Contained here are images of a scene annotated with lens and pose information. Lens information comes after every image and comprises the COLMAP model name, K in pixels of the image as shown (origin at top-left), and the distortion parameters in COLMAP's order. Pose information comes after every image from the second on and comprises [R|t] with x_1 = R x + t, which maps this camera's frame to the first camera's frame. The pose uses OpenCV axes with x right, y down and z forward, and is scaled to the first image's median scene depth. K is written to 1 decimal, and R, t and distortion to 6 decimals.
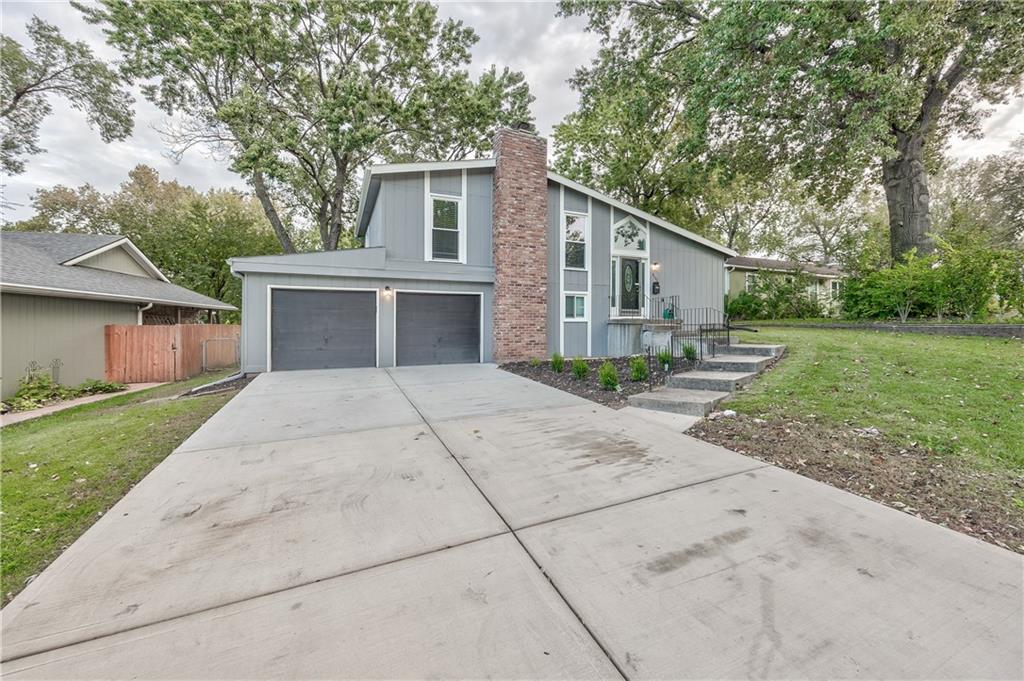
lens RADIAL K [[394.2, 0, 512.7], [0, 394.2, 320.6], [0, 0, 1]] dist [-0.003159, -0.000270]
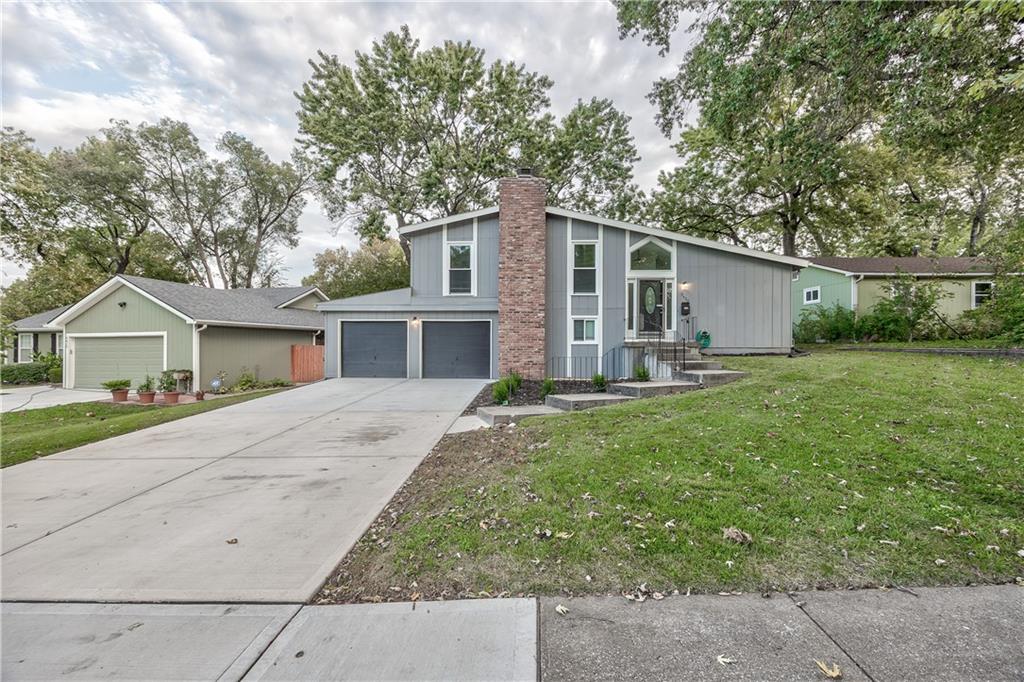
lens RADIAL K [[394.2, 0, 519.9], [0, 394.2, 337.6], [0, 0, 1]] dist [-0.003159, -0.000270]
pose [[0.896283, -0.002479, -0.443476, 0.521877], [-0.000327, 0.999980, -0.006251, -0.009275], [0.443483, 0.005748, 0.896264, -0.018794]]
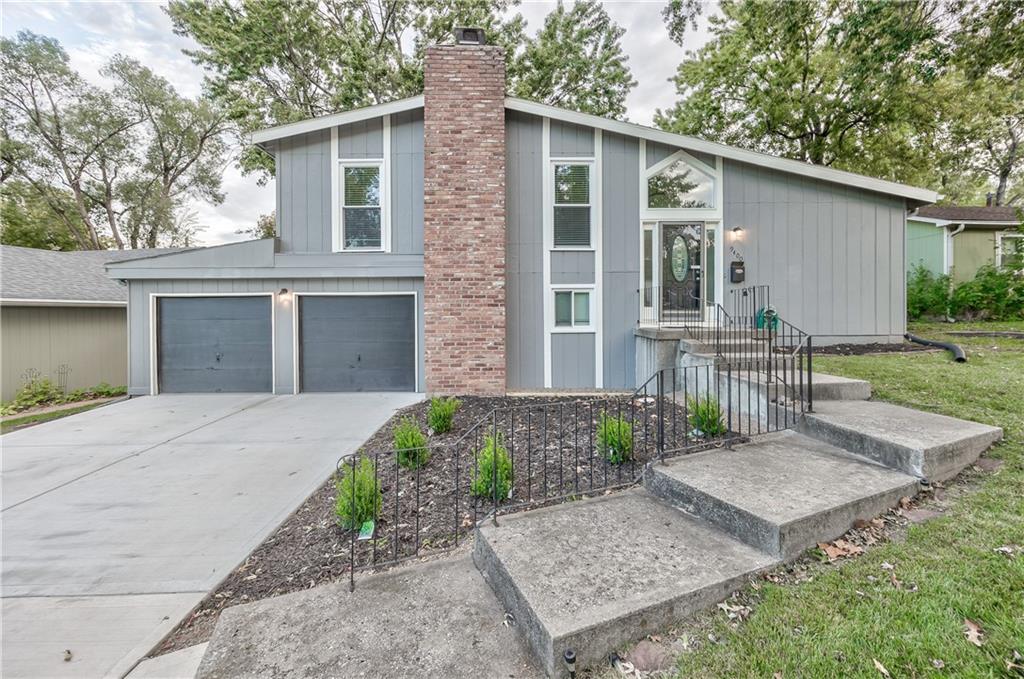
lens RADIAL K [[394.2, 0, 521.4], [0, 394.2, 310.9], [0, 0, 1]] dist [-0.003159, -0.000270]
pose [[0.918544, -0.005886, -0.395275, 0.368929], [0.008723, 0.999947, 0.005381, -0.039509], [0.395223, -0.008391, 0.918547, 0.432865]]
